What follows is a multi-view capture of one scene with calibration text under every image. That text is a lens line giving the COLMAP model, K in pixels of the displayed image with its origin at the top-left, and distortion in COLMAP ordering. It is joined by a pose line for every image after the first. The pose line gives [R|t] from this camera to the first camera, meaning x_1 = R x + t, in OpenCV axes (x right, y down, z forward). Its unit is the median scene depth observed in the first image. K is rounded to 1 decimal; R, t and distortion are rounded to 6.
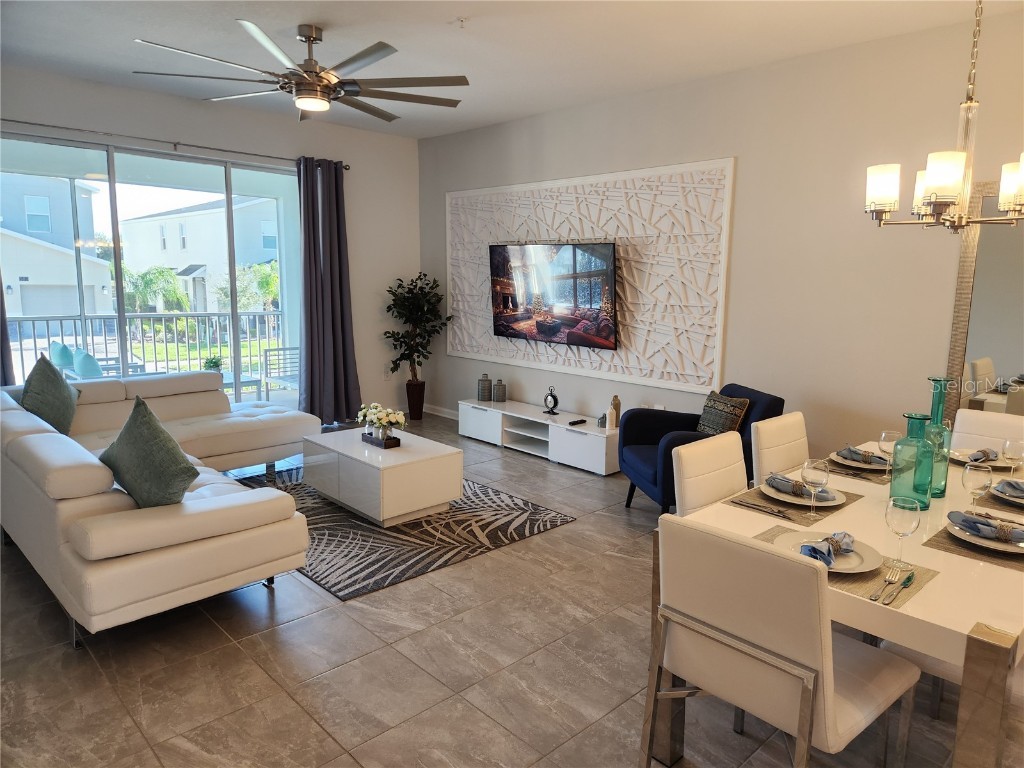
lens RADIAL K [[685.1, 0, 519.3], [0, 685.1, 381.6], [0, 0, 1]] dist [0.079648, -0.073726]
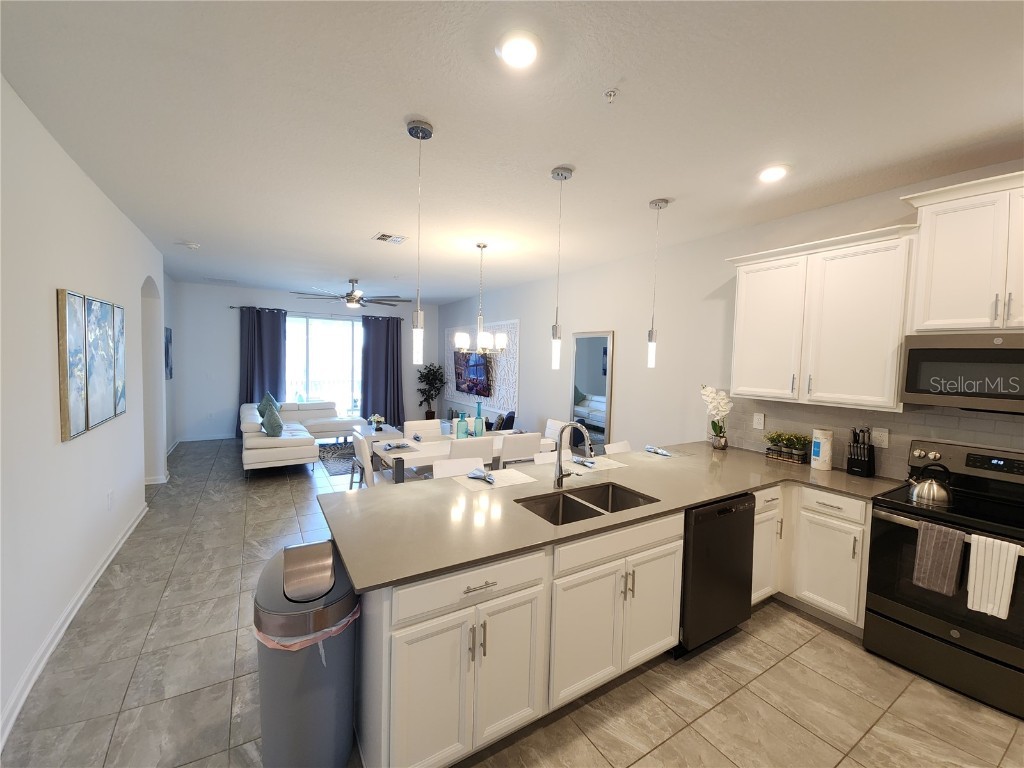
lens RADIAL K [[414.0, 0, 510.7], [0, 414.0, 382.8], [0, 0, 1]] dist [0.013625, -0.006853]
pose [[0.978594, 0.017178, -0.205083, 0.502196], [-0.038271, 0.994318, -0.099334, 0.042102], [0.202211, 0.105056, 0.973691, -0.354664]]
